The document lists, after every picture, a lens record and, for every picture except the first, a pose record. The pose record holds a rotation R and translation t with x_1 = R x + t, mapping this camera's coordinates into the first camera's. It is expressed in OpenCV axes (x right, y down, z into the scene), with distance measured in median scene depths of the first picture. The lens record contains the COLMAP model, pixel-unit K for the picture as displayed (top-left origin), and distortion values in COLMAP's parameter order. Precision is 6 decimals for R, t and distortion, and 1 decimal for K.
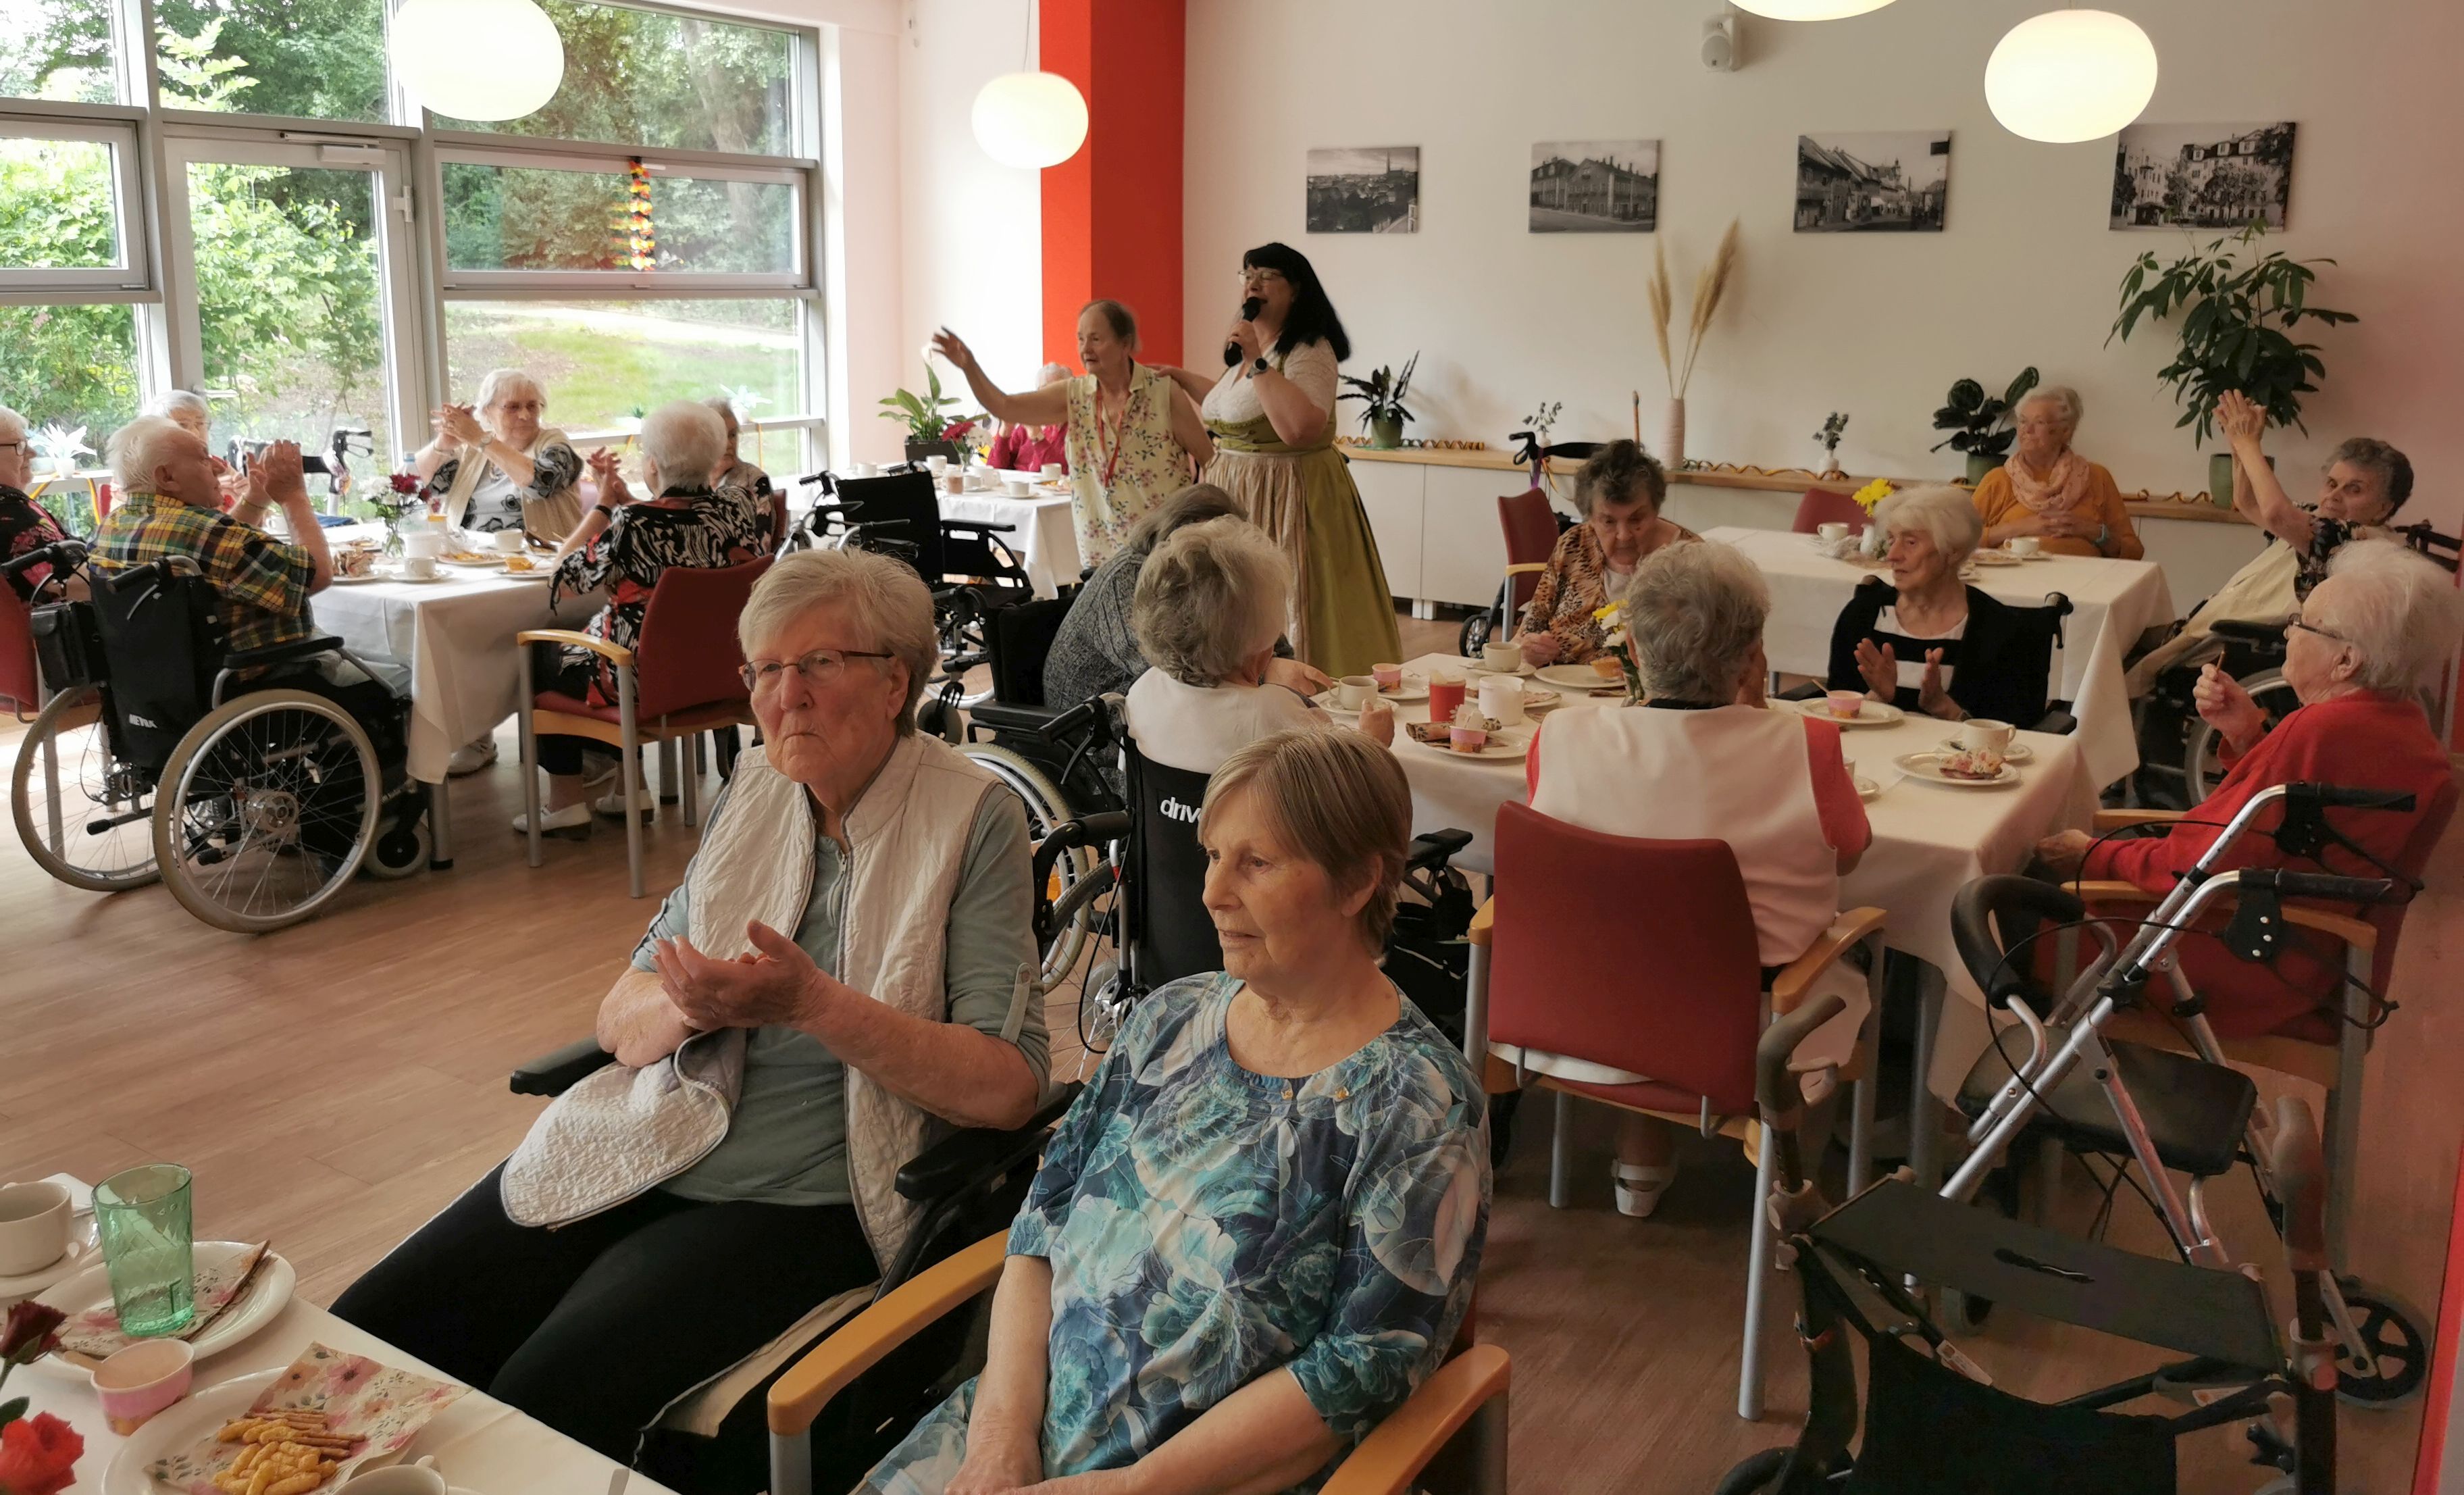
lens RADIAL K [[1964.0, 0, 1190.2], [0, 1964.0, 693.6], [0, 0, 1]] dist [0.070713, -0.074731]
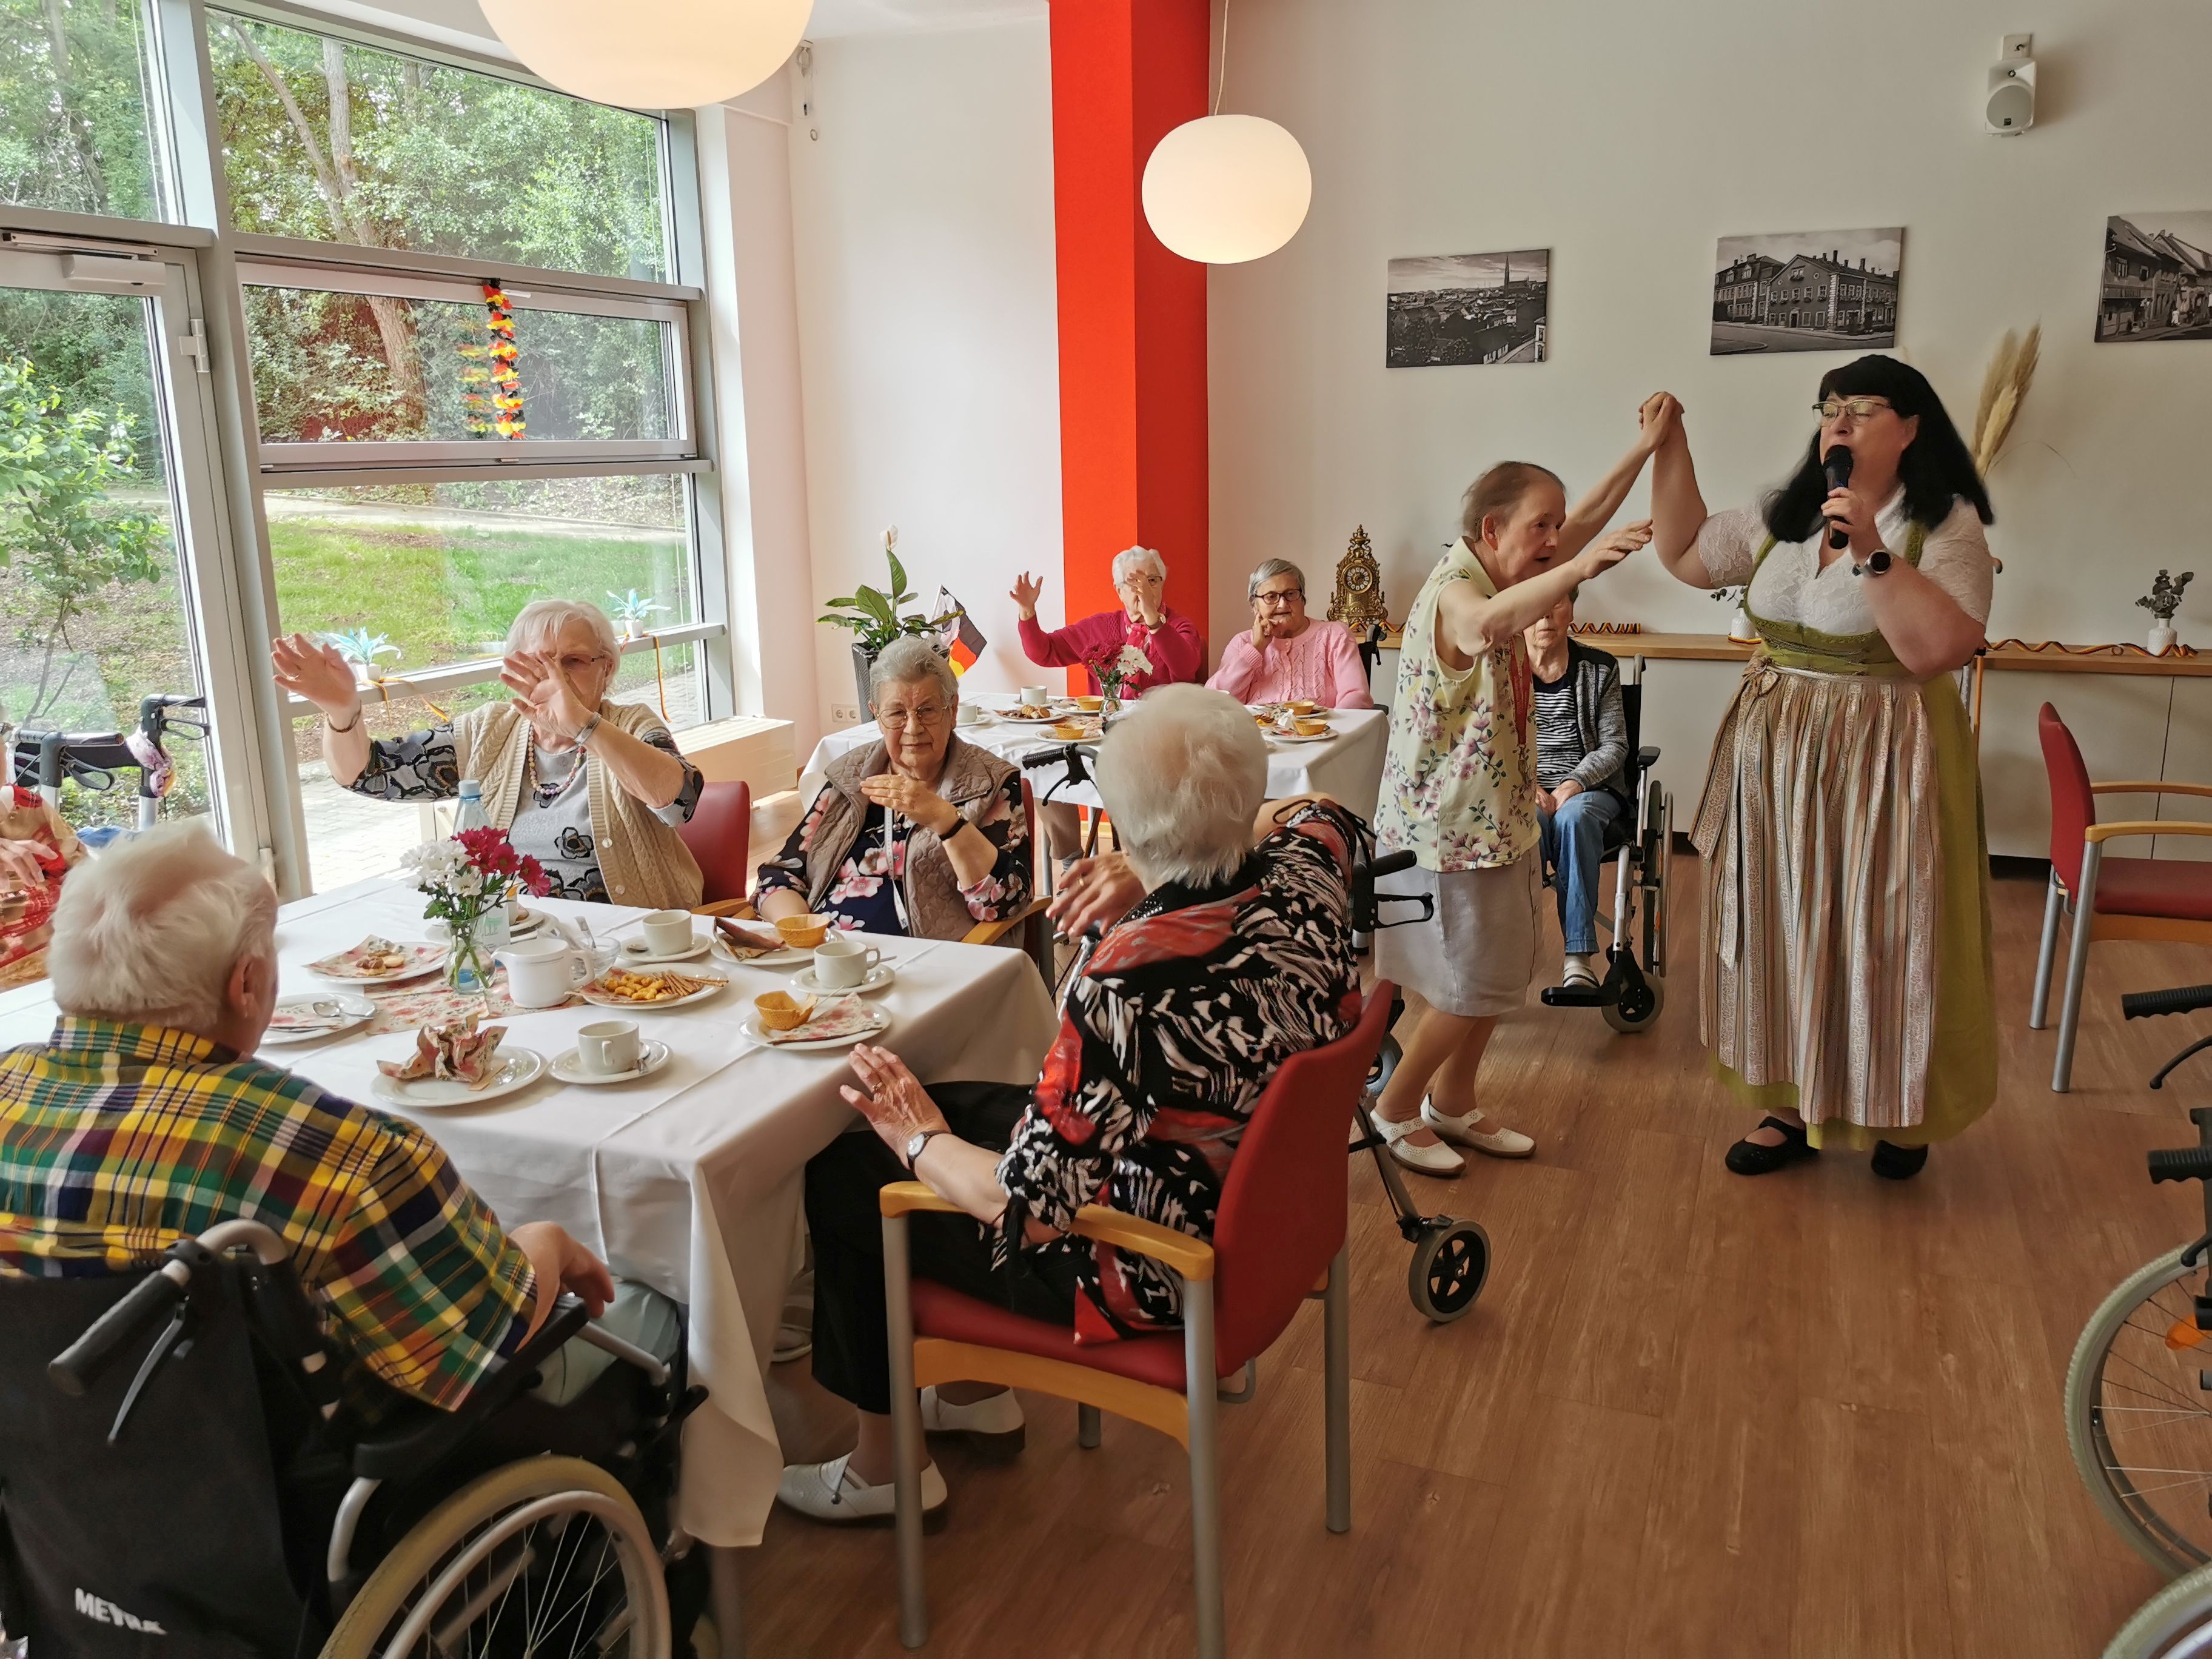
lens RADIAL K [[1751.2, 0, 1104.1], [0, 1751.2, 927.4], [0, 0, 1]] dist [0.053556, -0.065939]
pose [[0.981418, -0.077791, 0.175404, -0.213528], [0.066834, 0.995476, 0.067539, -0.071029], [-0.179864, -0.054561, 0.982177, 0.347014]]
